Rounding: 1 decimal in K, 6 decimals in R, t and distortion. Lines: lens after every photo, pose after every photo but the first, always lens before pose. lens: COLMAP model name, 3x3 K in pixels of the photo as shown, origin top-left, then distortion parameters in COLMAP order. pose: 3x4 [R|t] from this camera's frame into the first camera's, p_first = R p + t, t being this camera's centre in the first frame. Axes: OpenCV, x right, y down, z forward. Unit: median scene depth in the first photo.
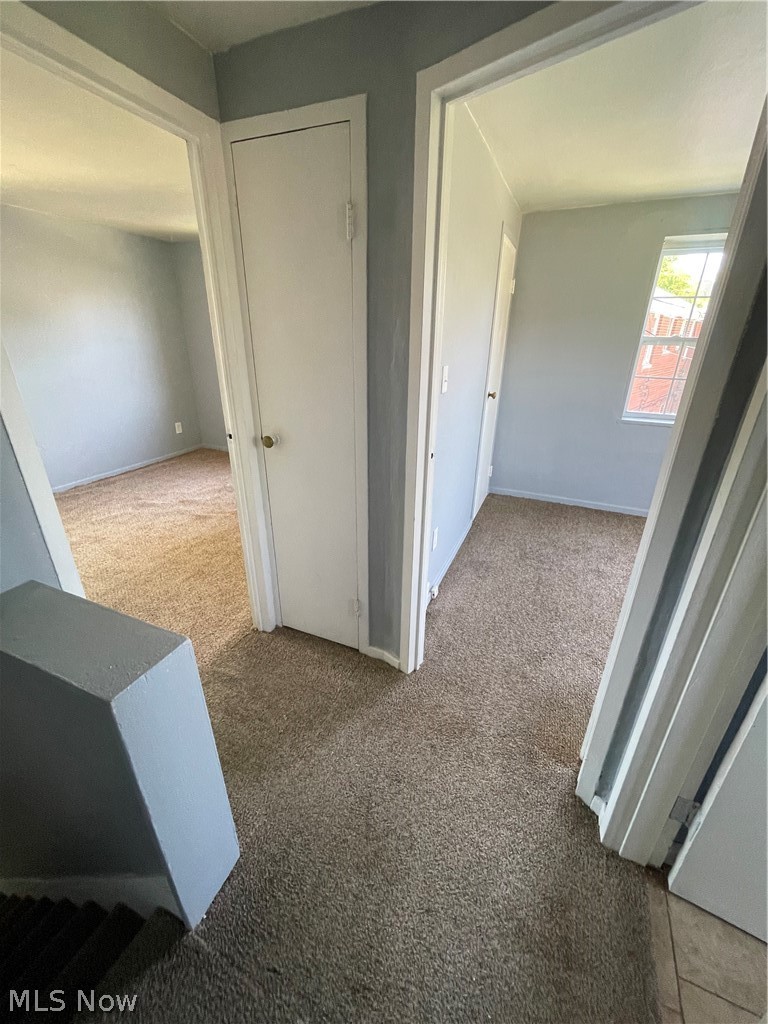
lens RADIAL K [[412.6, 0, 381.3], [0, 412.6, 505.6], [0, 0, 1]] dist [-0.001870, 0.001143]
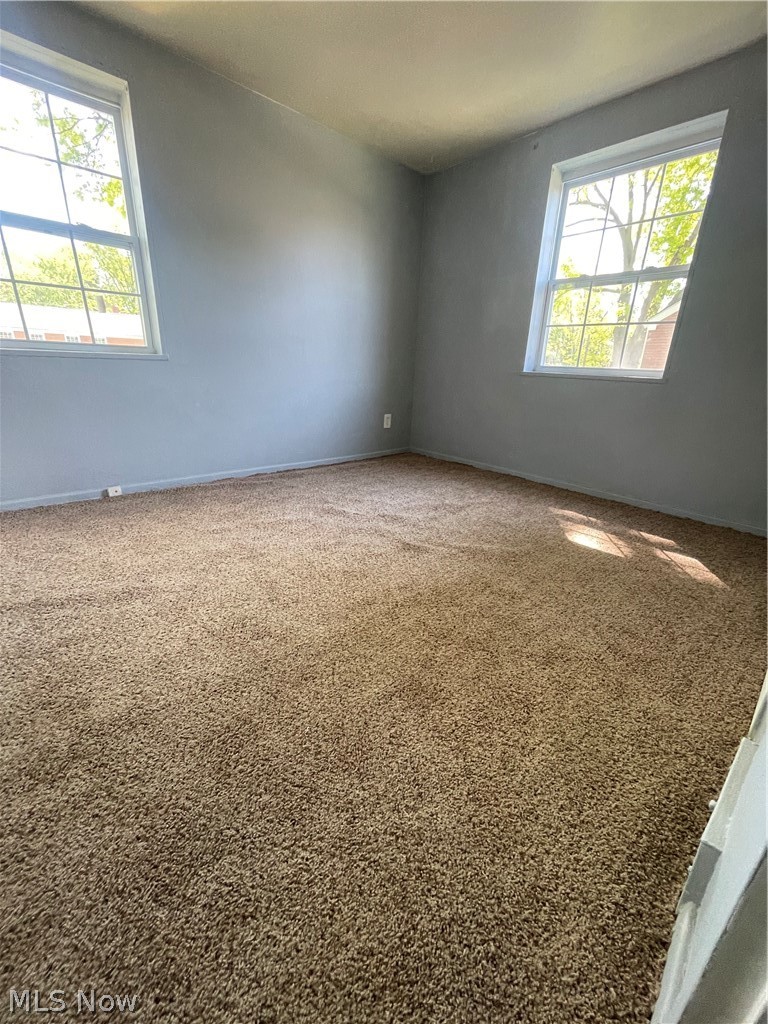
lens RADIAL K [[412.6, 0, 385.4], [0, 412.6, 514.1], [0, 0, 1]] dist [-0.001870, 0.001143]
pose [[0.911336, 0.158663, -0.379860, -0.244030], [-0.182183, 0.982906, -0.026535, 0.003993], [0.369156, 0.093386, 0.924664, 0.423638]]
